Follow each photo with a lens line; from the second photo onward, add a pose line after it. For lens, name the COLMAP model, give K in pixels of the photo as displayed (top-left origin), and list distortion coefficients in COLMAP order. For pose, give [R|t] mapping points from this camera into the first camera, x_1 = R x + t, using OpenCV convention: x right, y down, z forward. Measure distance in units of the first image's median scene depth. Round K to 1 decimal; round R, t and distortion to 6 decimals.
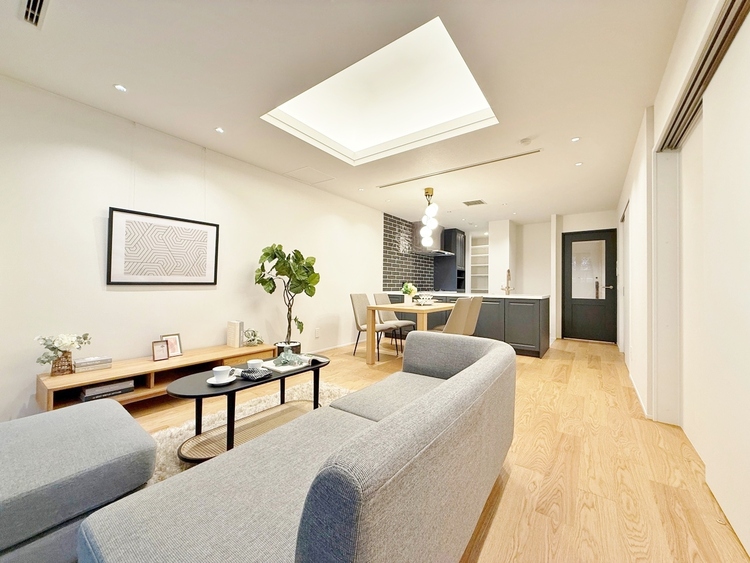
lens RADIAL K [[298.3, 0, 372.6], [0, 298.3, 279.9], [0, 0, 1]] dist [-0.000874, 0.000372]
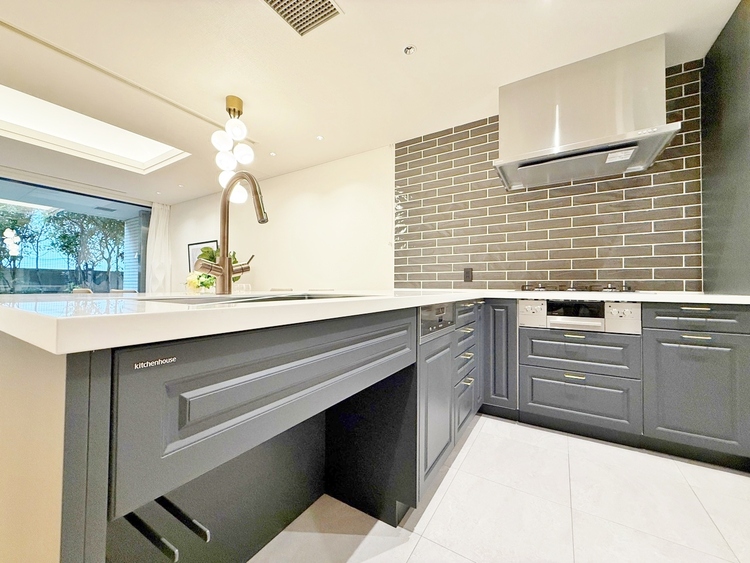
lens RADIAL K [[298.3, 0, 372.6], [0, 298.3, 279.9], [0, 0, 1]] dist [-0.000874, 0.000372]
pose [[0.079154, -0.031147, -0.996376, 1.024981], [0.012621, 0.999463, -0.030241, 0.070328], [0.996783, -0.010181, 0.079504, 1.641268]]
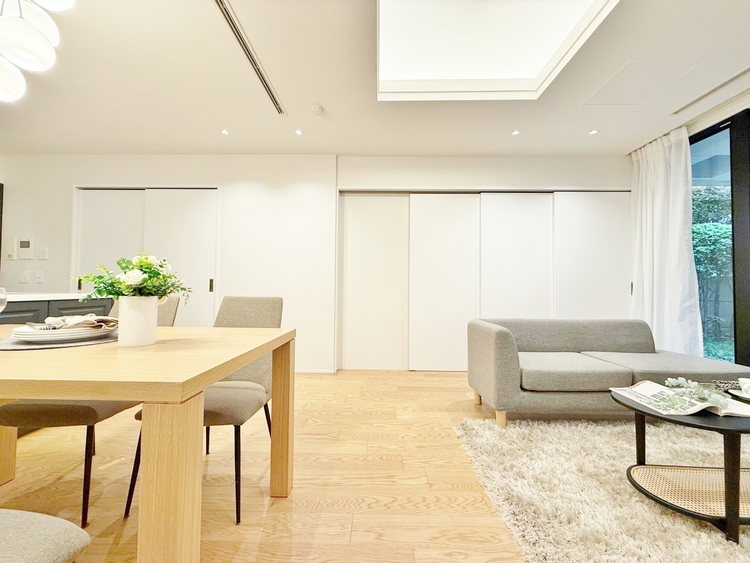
lens RADIAL K [[298.3, 0, 372.6], [0, 298.3, 279.9], [0, 0, 1]] dist [-0.000874, 0.000372]
pose [[-0.578736, 0.005882, 0.815494, -0.248402], [-0.031076, 0.999089, -0.029259, 0.040749], [-0.814923, -0.042276, -0.578026, 1.205341]]
